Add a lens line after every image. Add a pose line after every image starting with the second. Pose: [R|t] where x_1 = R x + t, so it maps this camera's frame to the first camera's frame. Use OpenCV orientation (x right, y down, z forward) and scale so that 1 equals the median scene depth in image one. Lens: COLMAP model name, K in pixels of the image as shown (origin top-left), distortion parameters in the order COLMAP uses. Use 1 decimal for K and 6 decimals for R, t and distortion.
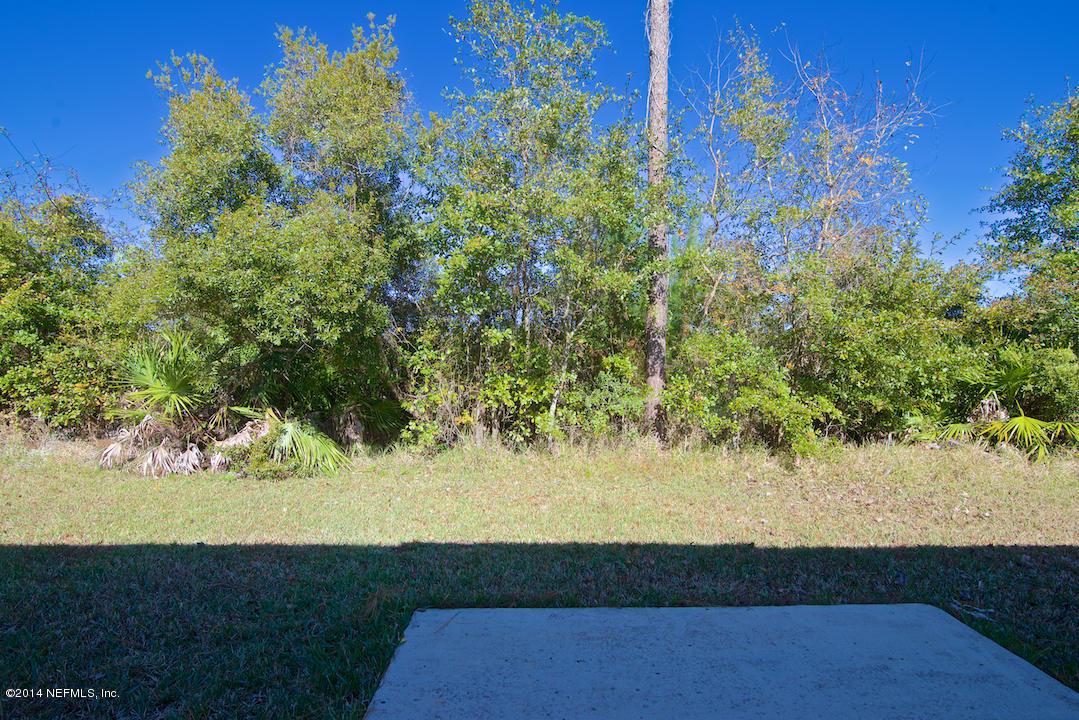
lens RADIAL K [[523.0, 0, 536.5], [0, 523.0, 364.4], [0, 0, 1]] dist [-0.003408, 0.000085]
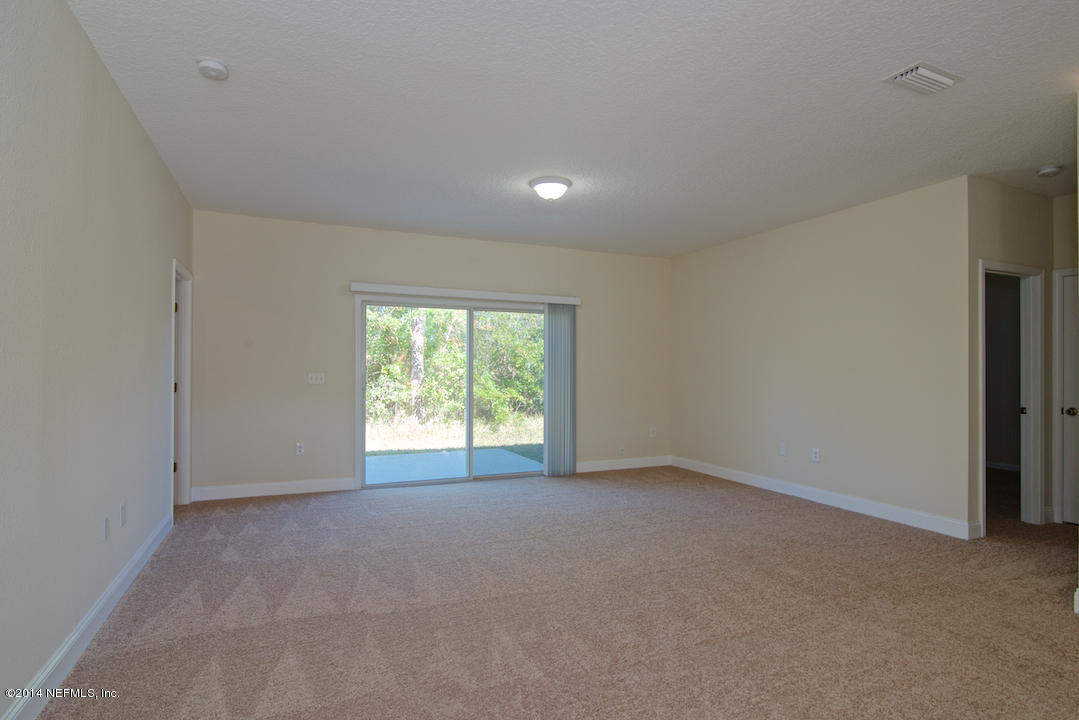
lens RADIAL K [[570.8, 0, 537.2], [0, 570.8, 367.9], [0, 0, 1]] dist [-0.000805, -0.000042]
pose [[0.915627, -0.002967, 0.402019, -0.147698], [0.003355, 0.999994, -0.000263, -0.007030], [-0.402015, 0.001589, 0.915631, -0.820603]]
